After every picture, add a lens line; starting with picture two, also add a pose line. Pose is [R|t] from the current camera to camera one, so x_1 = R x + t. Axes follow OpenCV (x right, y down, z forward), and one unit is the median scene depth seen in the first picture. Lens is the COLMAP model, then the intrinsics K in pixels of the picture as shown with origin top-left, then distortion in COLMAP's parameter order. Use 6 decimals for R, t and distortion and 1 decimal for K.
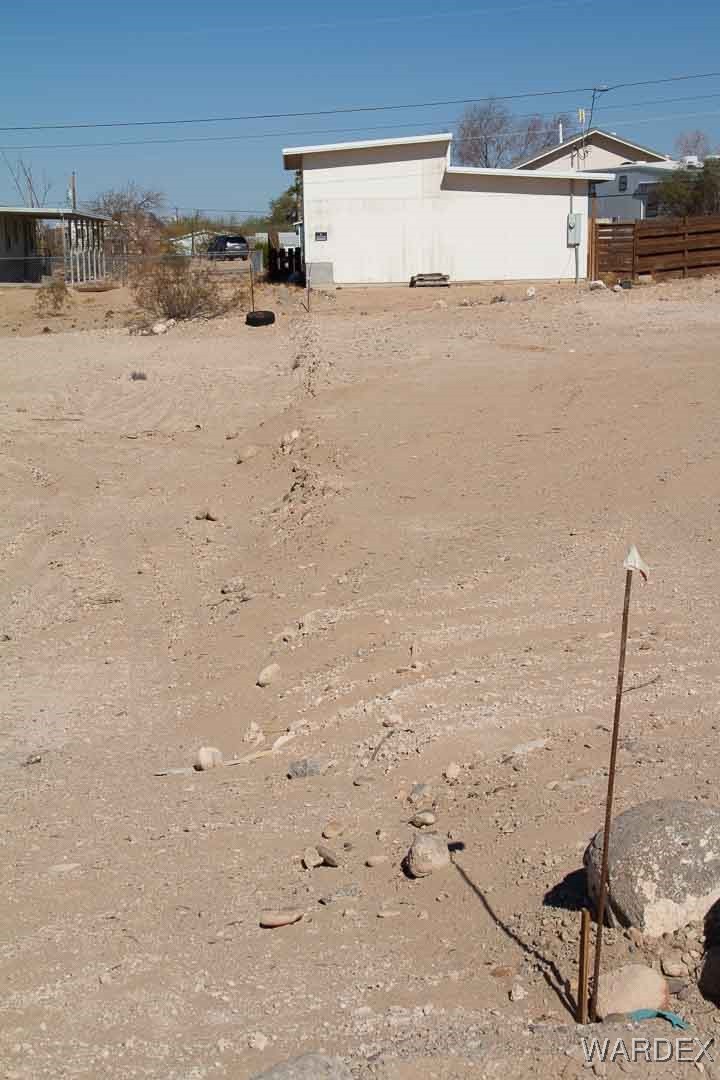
lens RADIAL K [[1817.0, 0, 364.1], [0, 1817.0, 545.5], [0, 0, 1]] dist [0.331612, 0.000000]
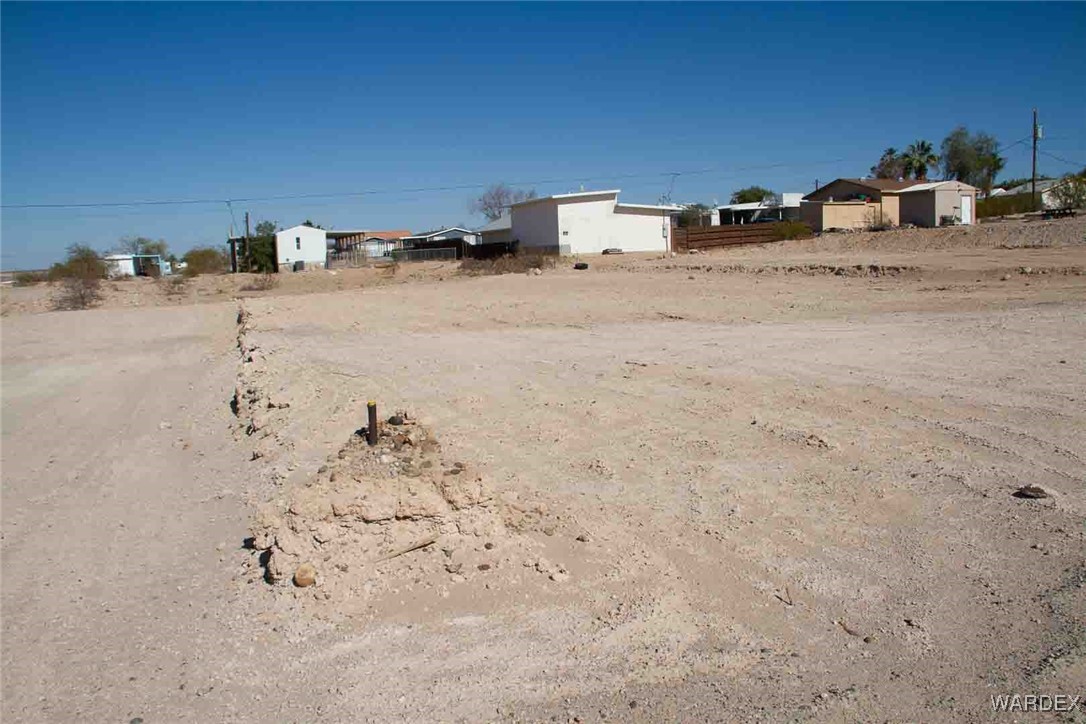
lens RADIAL K [[904.9, 0, 562.4], [0, 904.9, 344.9], [0, 0, 1]] dist [-0.186098, 0.121334]
pose [[0.939574, -0.051966, 0.338378, -0.403612], [0.075380, 0.995558, -0.056416, 0.027241], [-0.333944, 0.078514, 0.939317, -0.013063]]
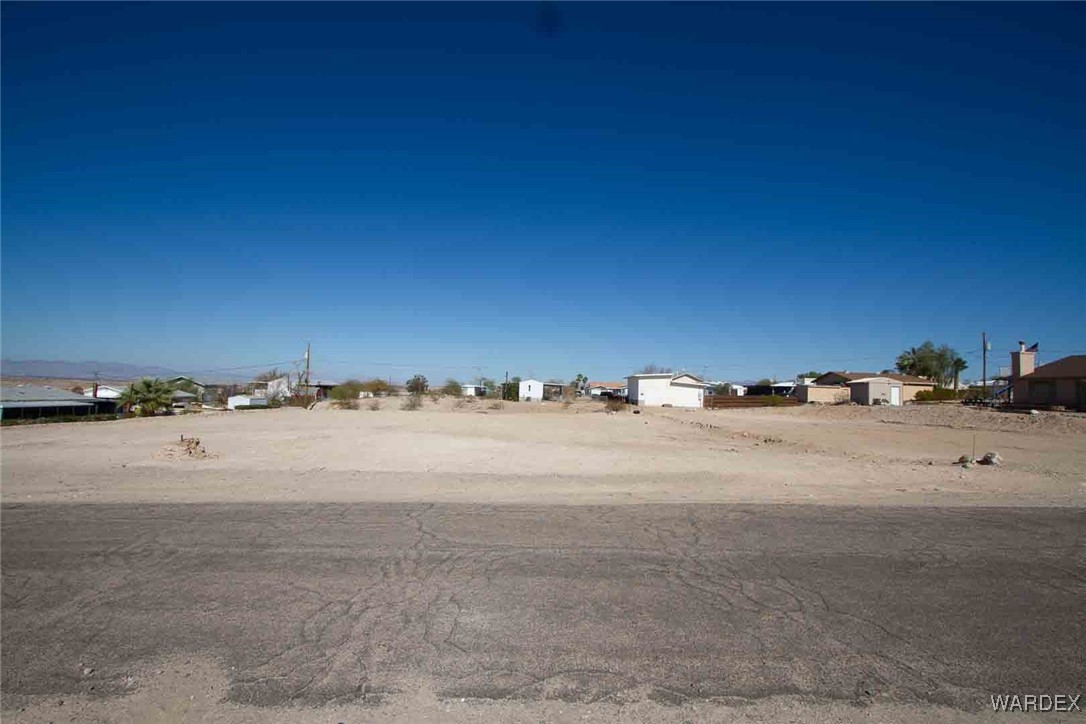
lens RADIAL K [[505.7, 0, 545.7], [0, 505.7, 364.1], [0, 0, 1]] dist [-0.017027, 0.003179]
pose [[0.997336, 0.053491, -0.049602, -0.196277], [-0.062981, 0.974474, -0.215486, 0.034816], [0.036809, 0.218036, 0.975246, -0.195557]]
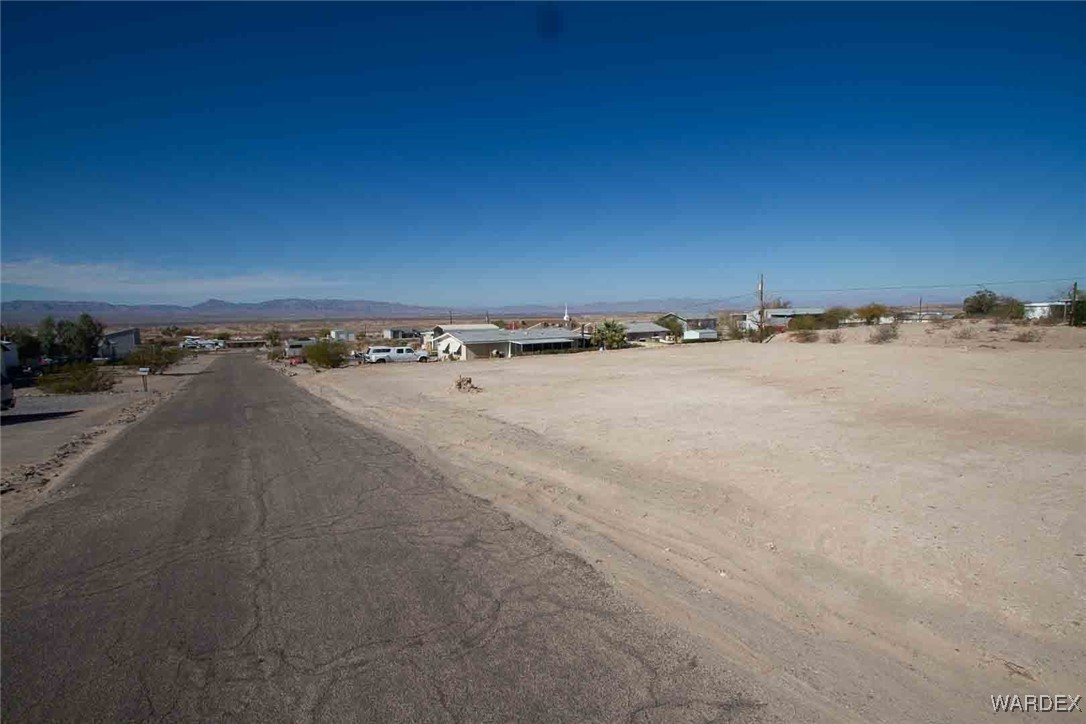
lens RADIAL K [[505.7, 0, 537.9], [0, 505.7, 369.6], [0, 0, 1]] dist [-0.017027, 0.003179]
pose [[0.490752, 0.111707, -0.864109, -0.038939], [-0.134892, 0.989531, 0.051311, -0.004686], [0.860794, 0.091380, 0.500682, -0.081946]]
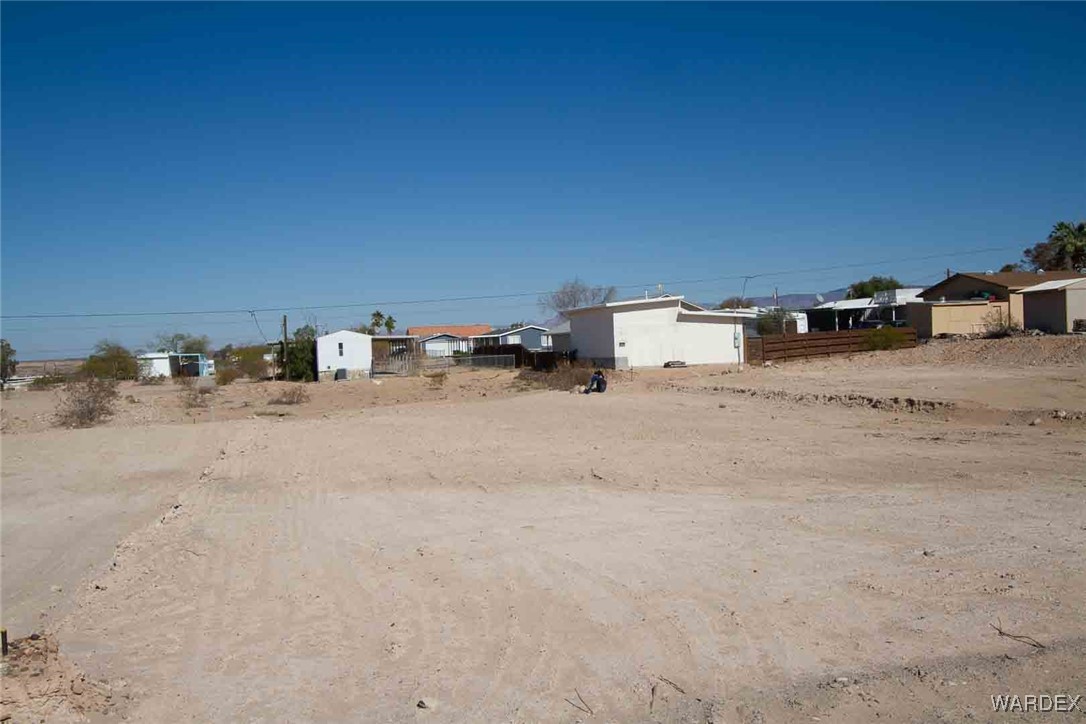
lens RADIAL K [[1053.7, 0, 548.1], [0, 1053.7, 352.3], [0, 0, 1]] dist [0.017392, 0.000000]
pose [[0.975969, -0.018645, 0.217110, -0.354538], [0.053560, 0.986294, -0.156065, 0.016365], [-0.211225, 0.163943, 0.963591, -0.097570]]
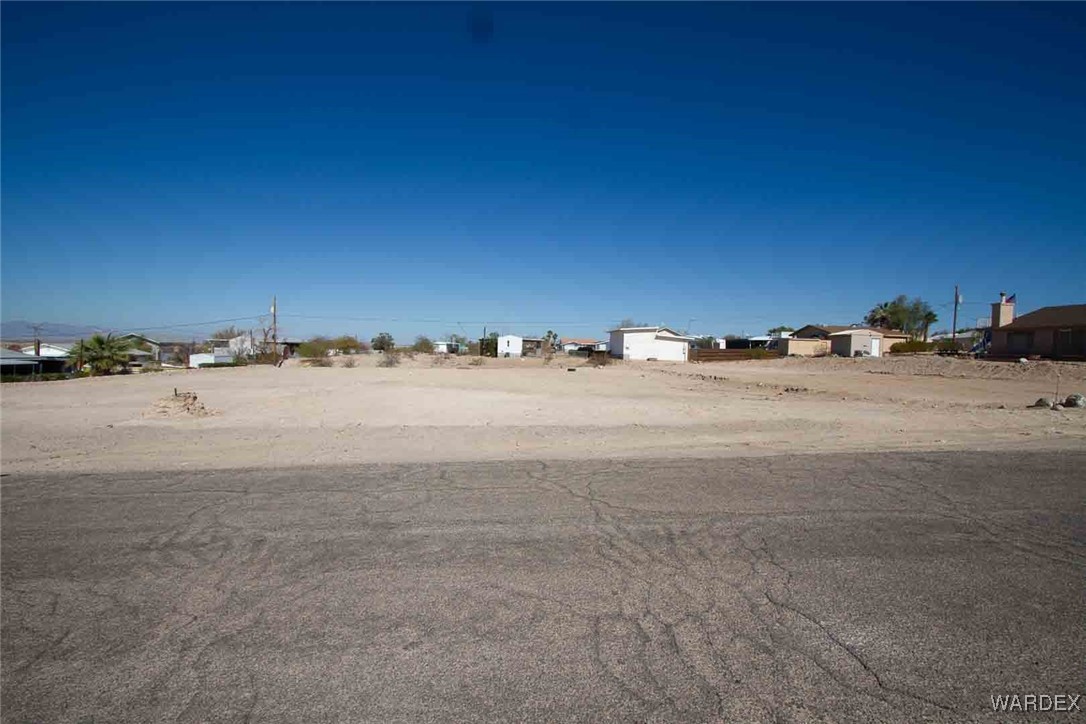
lens RADIAL K [[505.7, 0, 547.8], [0, 505.7, 369.0], [0, 0, 1]] dist [-0.017027, 0.003179]
pose [[0.998478, 0.046502, 0.029640, -0.242017], [-0.042355, 0.990895, -0.127800, 0.038920], [-0.035313, 0.126350, 0.991357, -0.161557]]
